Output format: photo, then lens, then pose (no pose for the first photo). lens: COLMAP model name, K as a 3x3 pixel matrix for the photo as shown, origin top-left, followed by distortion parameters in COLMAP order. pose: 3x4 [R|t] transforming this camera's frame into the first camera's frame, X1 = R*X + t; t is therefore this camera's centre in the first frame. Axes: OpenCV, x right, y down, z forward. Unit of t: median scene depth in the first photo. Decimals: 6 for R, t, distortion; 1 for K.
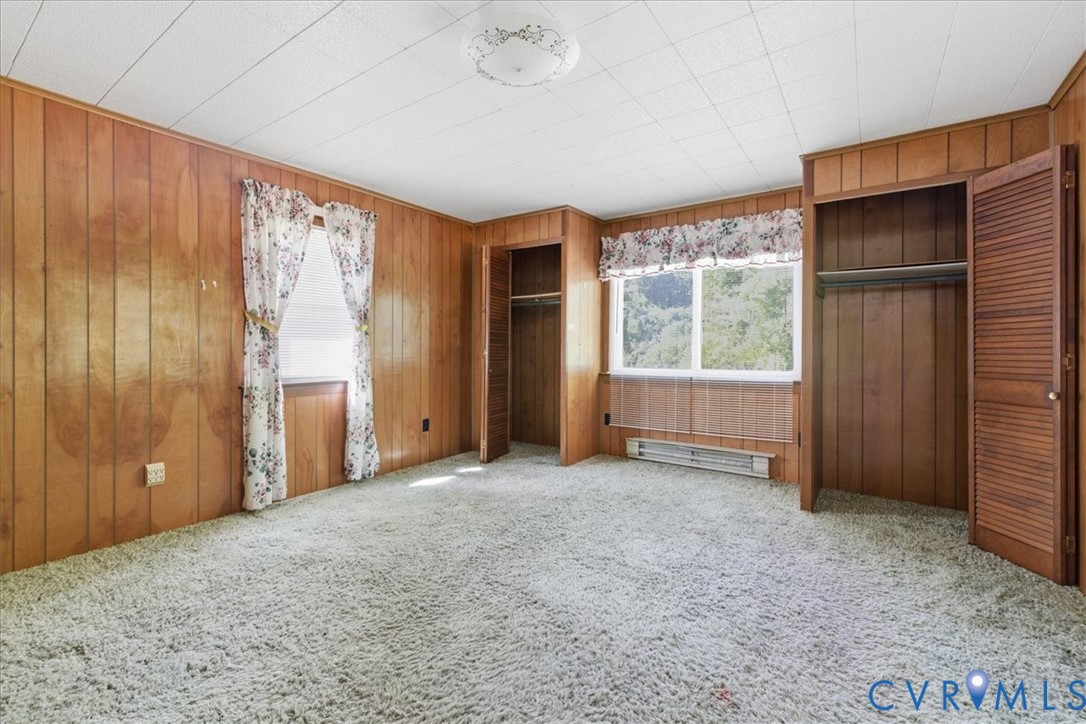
lens RADIAL K [[458.4, 0, 541.2], [0, 458.4, 351.5], [0, 0, 1]] dist [0.003219, -0.000037]
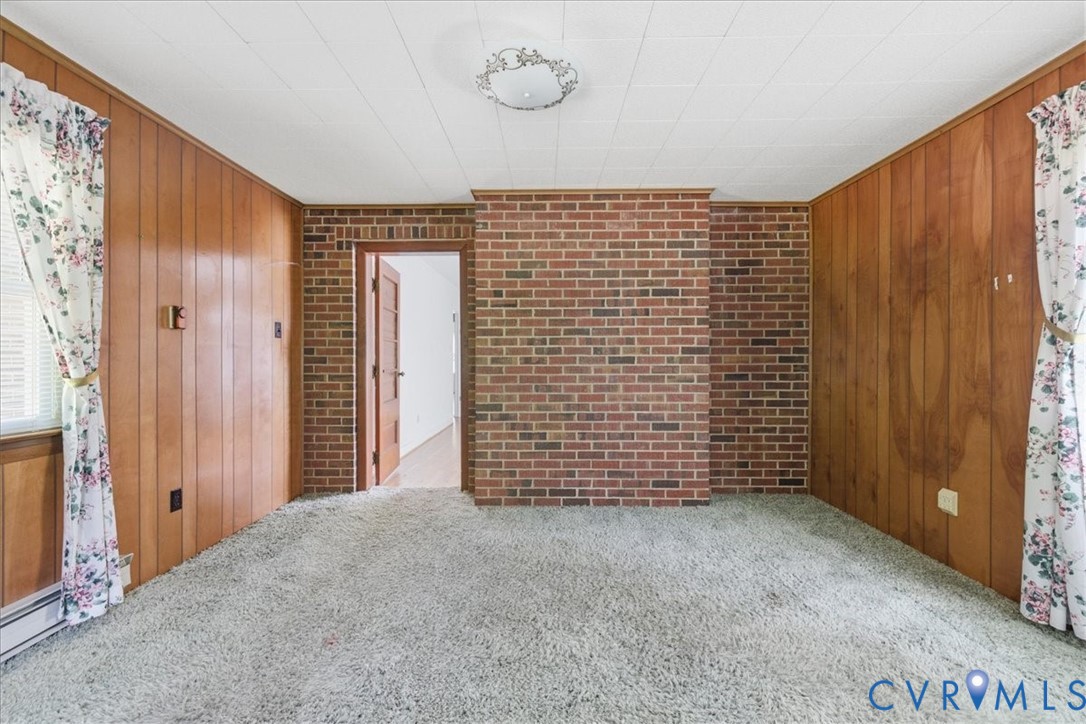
lens RADIAL K [[458.4, 0, 541.2], [0, 458.4, 351.5], [0, 0, 1]] dist [0.003219, -0.000037]
pose [[-0.817981, -0.003109, -0.575237, 0.339138], [-0.005664, 0.999980, 0.002649, -0.029378], [0.575217, 0.005424, -0.817983, 1.225195]]
